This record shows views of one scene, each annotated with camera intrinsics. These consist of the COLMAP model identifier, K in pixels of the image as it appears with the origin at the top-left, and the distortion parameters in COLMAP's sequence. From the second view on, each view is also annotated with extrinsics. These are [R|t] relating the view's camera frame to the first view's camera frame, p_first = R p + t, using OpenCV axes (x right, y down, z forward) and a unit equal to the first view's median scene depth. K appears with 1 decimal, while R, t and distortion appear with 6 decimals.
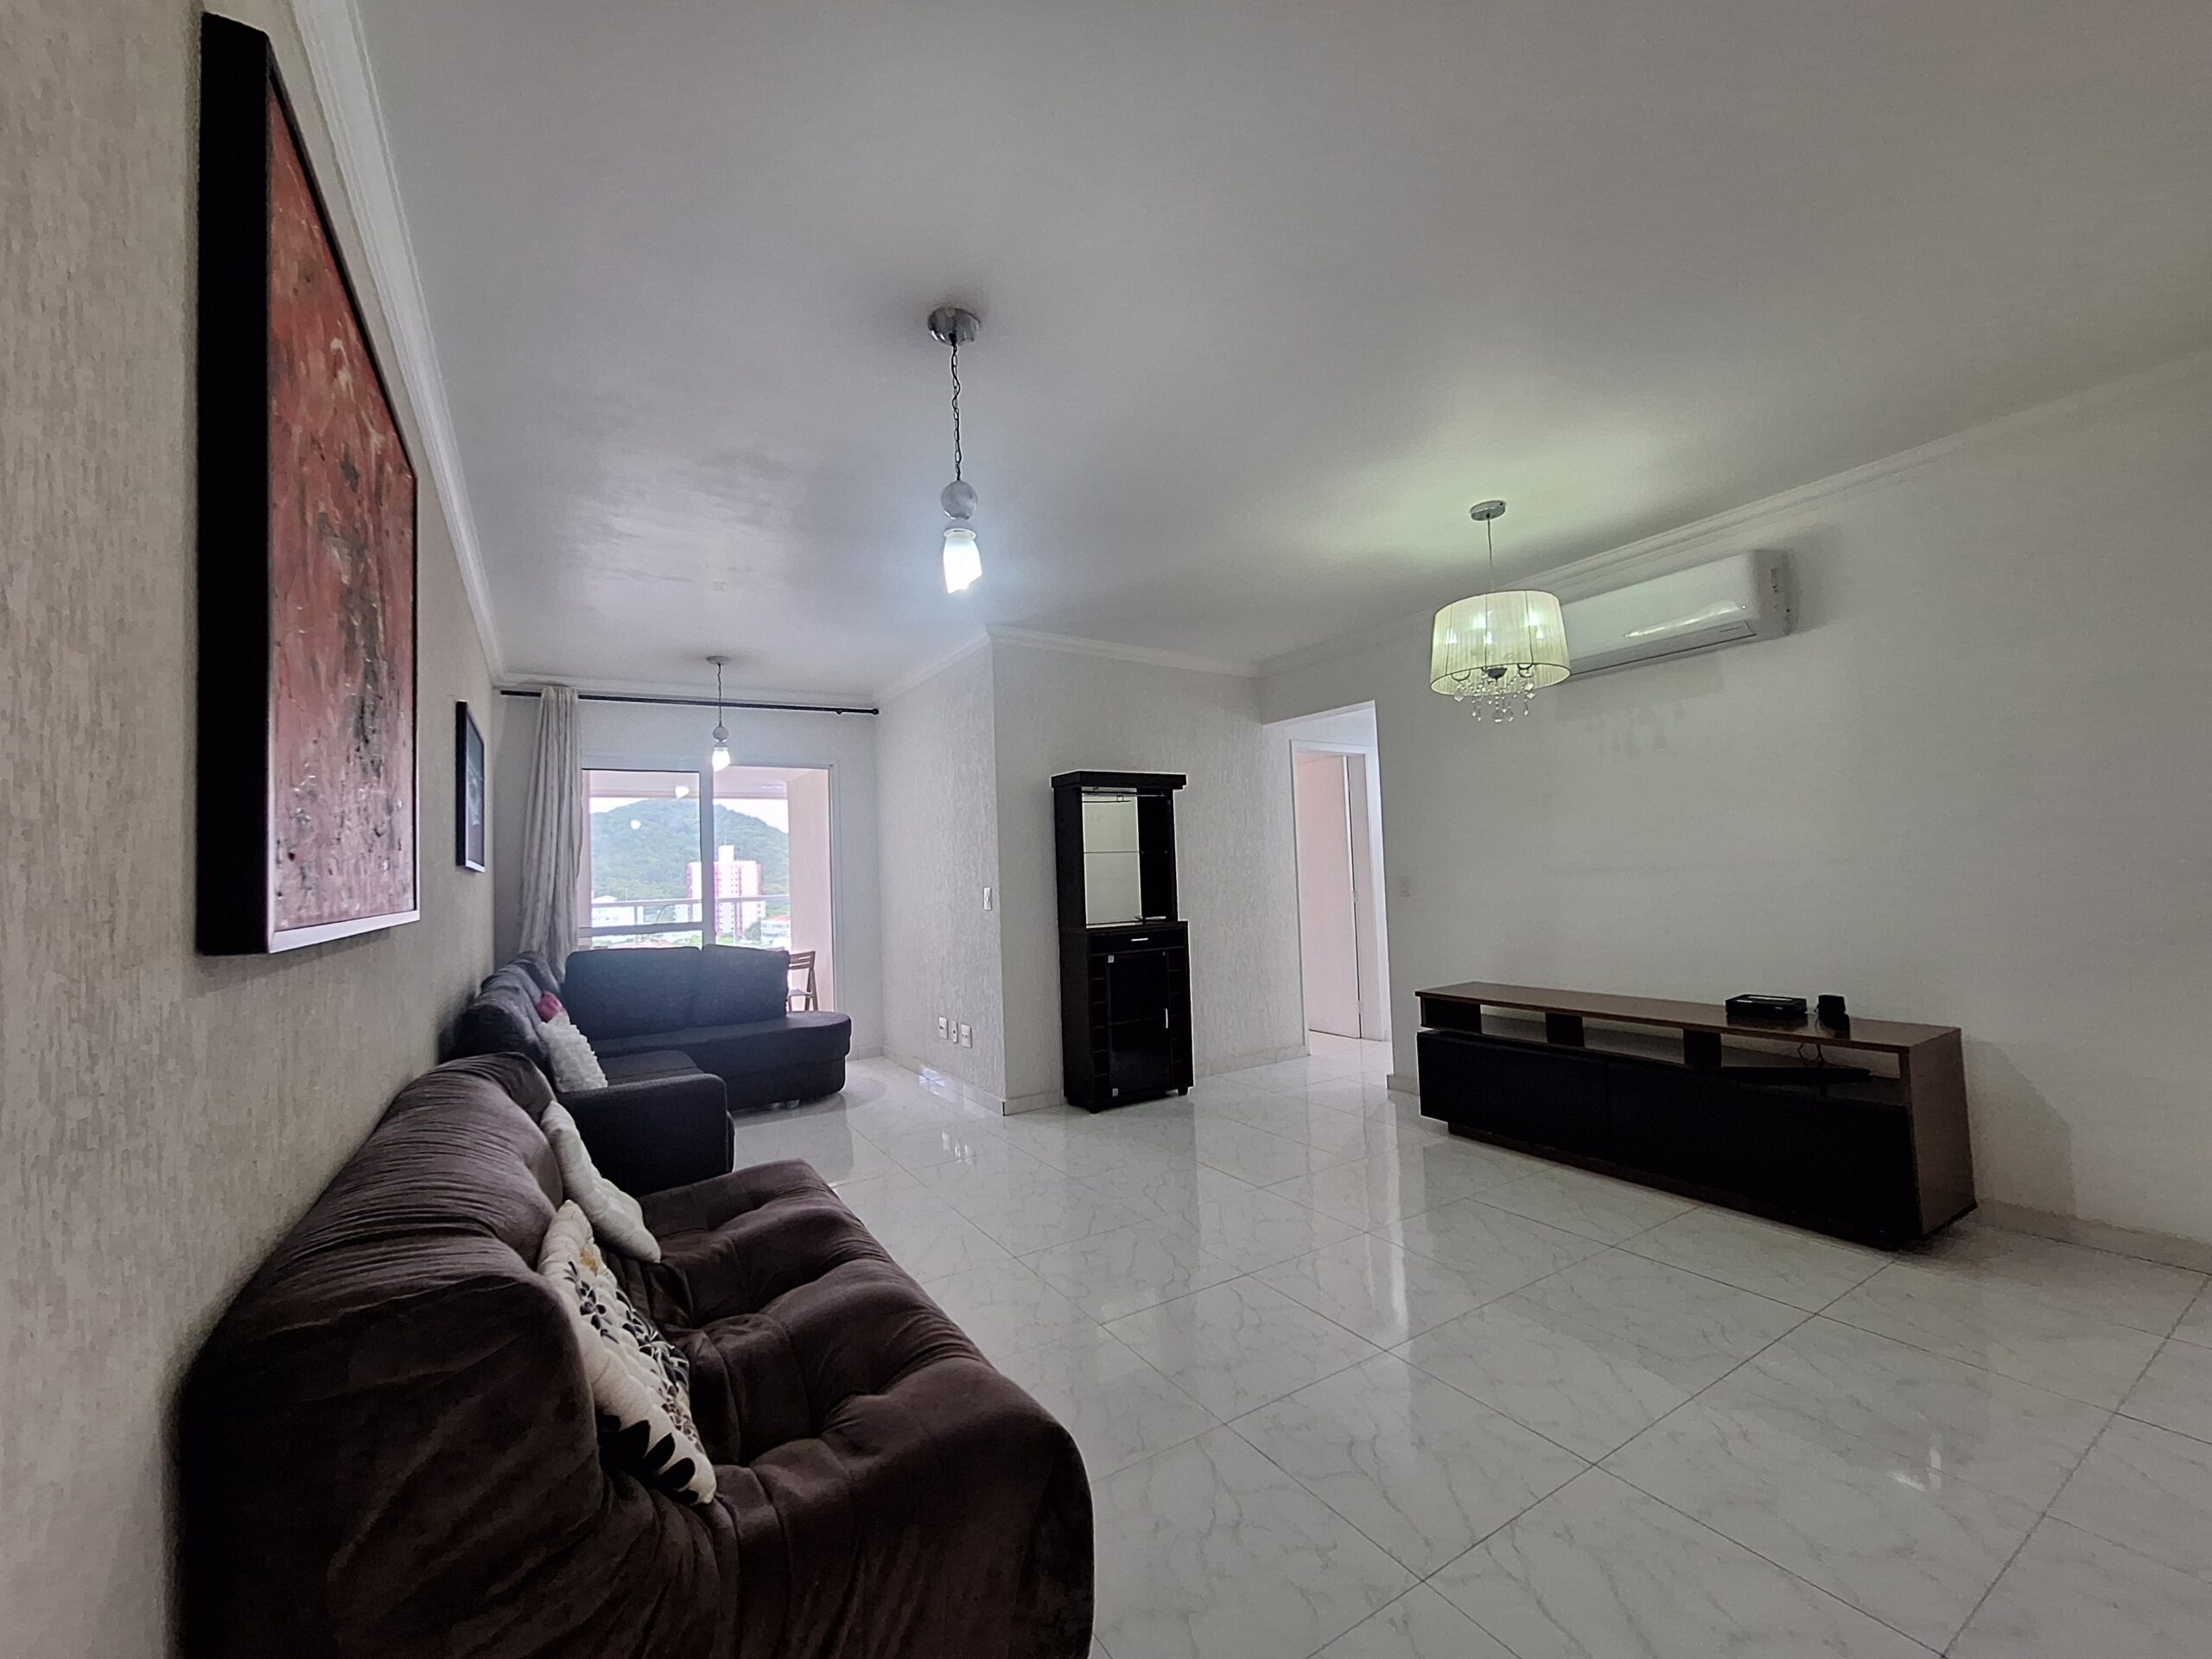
lens RADIAL K [[880.2, 0, 1101.0], [0, 880.2, 835.7], [0, 0, 1]] dist [-0.000847, 0.001492]
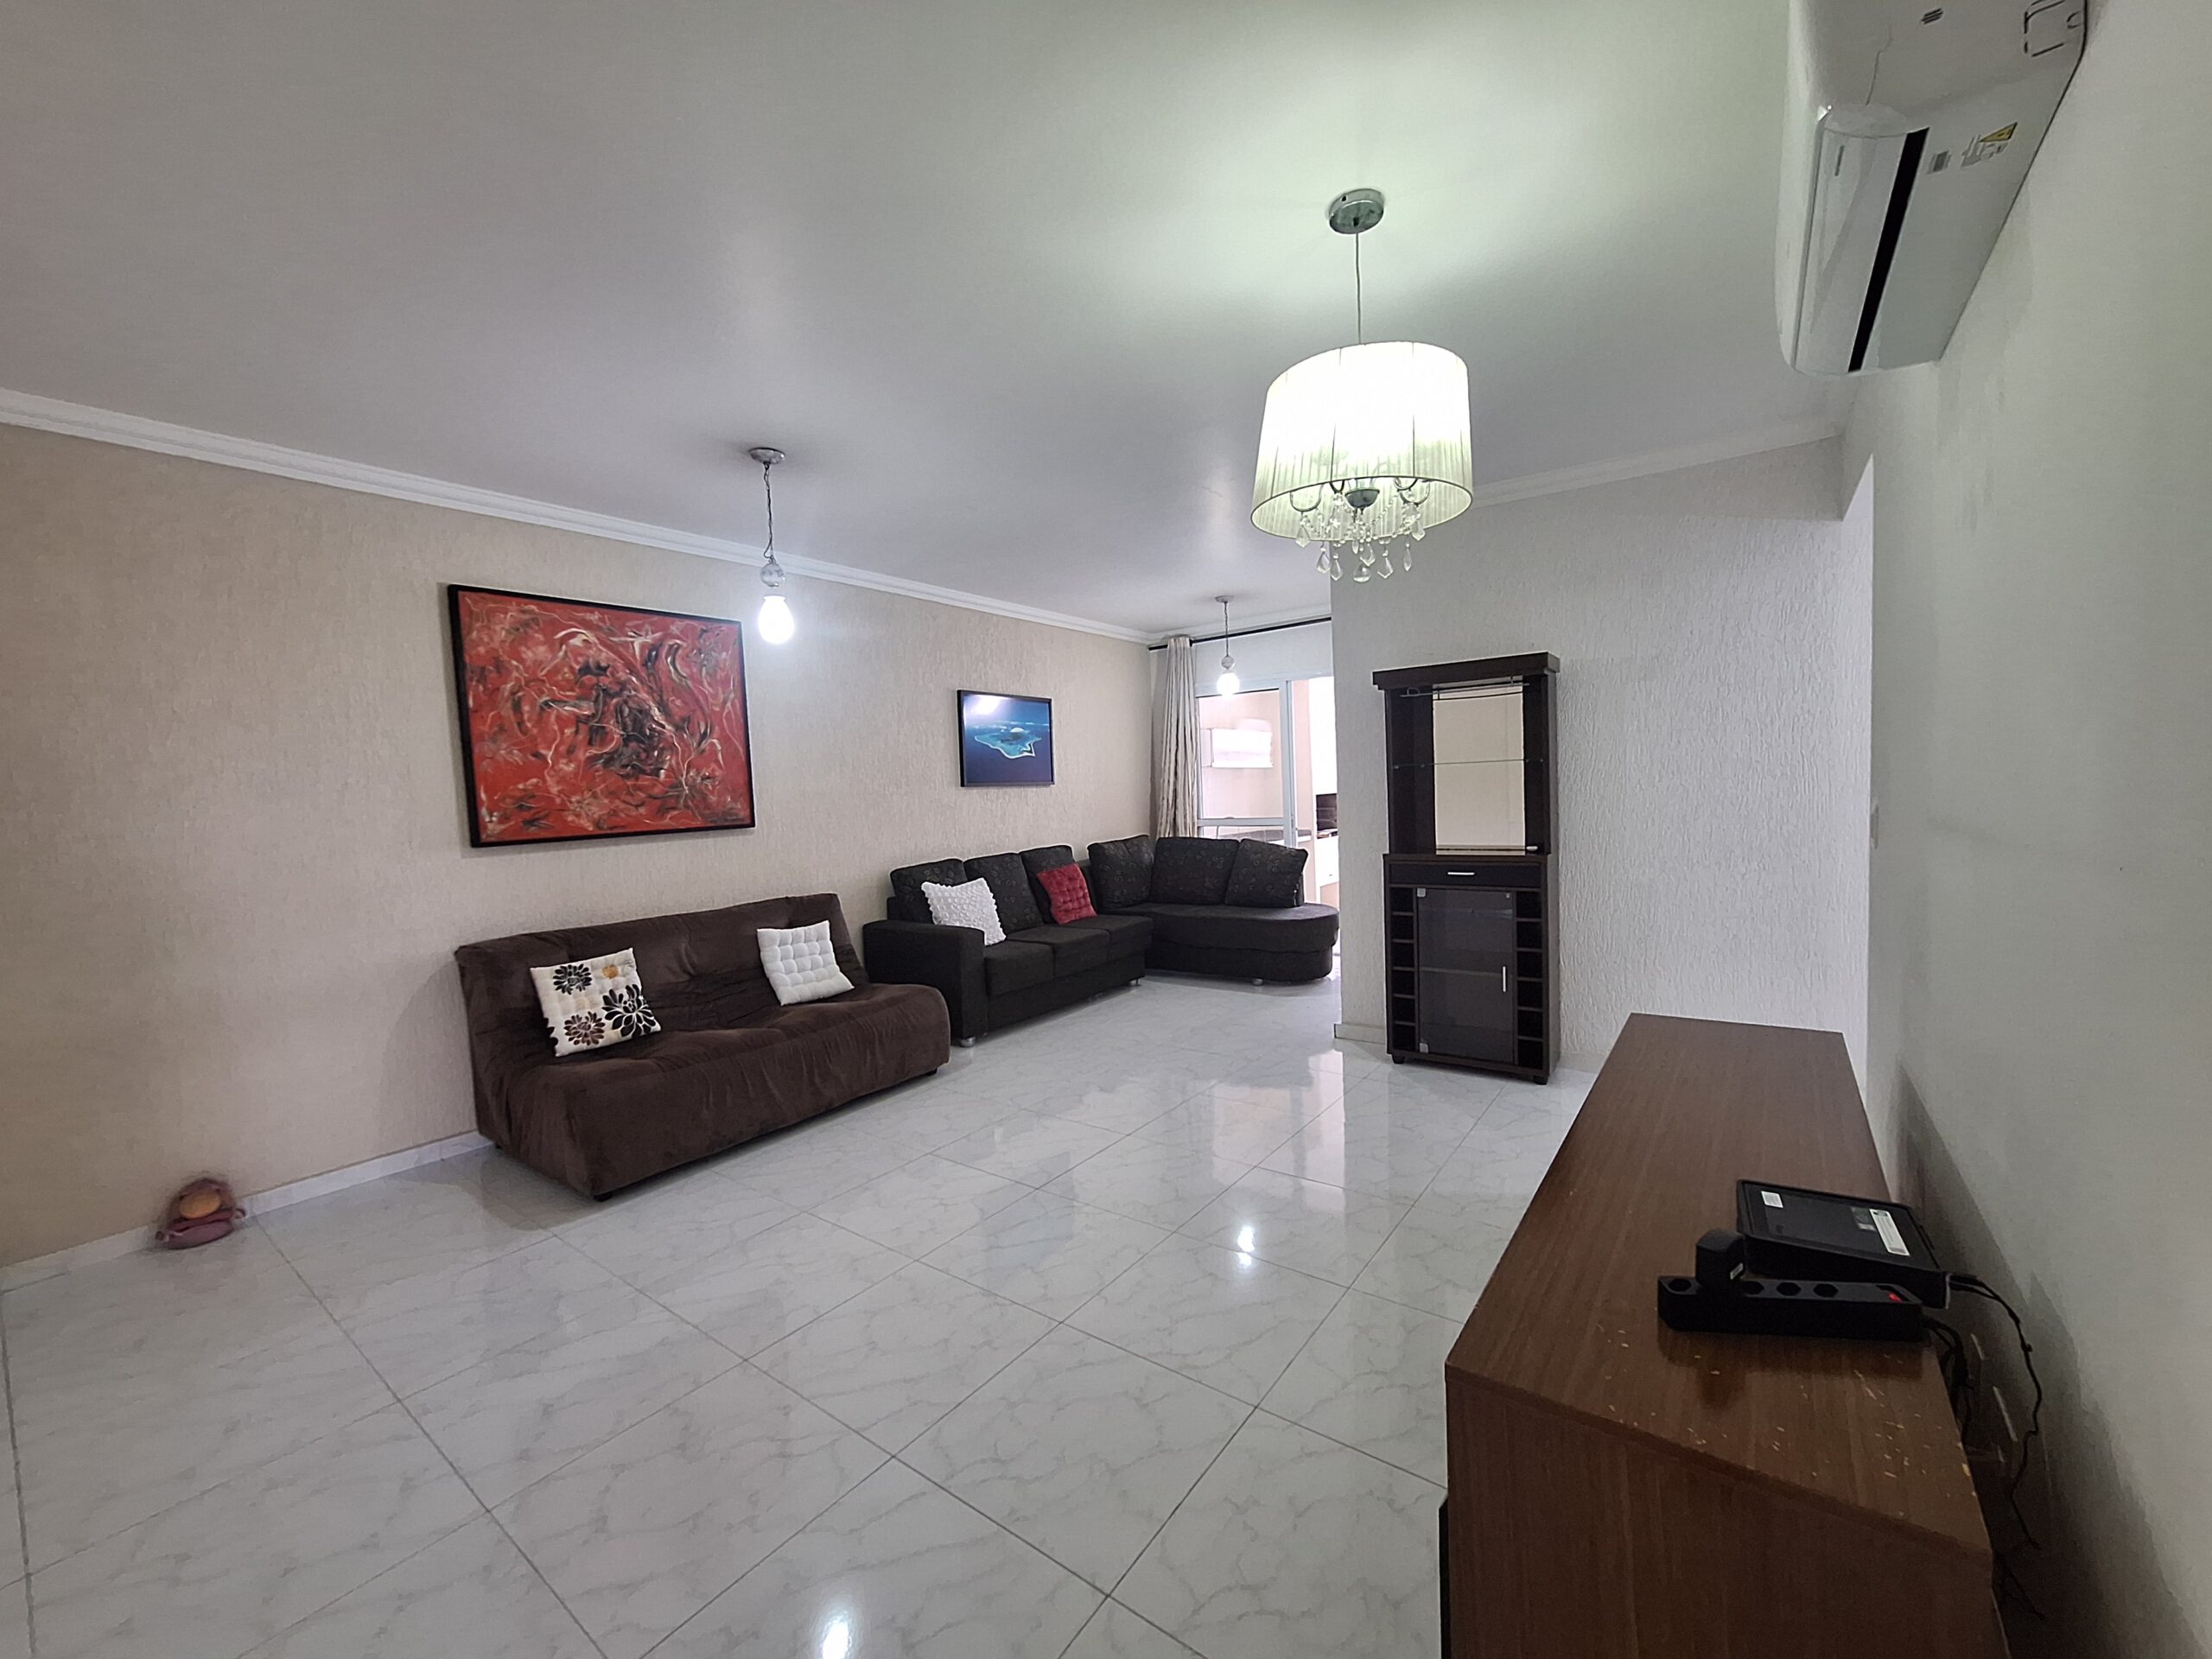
lens RADIAL K [[880.2, 0, 1092.0], [0, 880.2, 832.4], [0, 0, 1]] dist [-0.000847, 0.001492]
pose [[0.362612, 0.072499, -0.929116, 0.621137], [0.068475, 0.992202, 0.104145, -0.023763], [0.929421, -0.101385, 0.354820, 0.383982]]
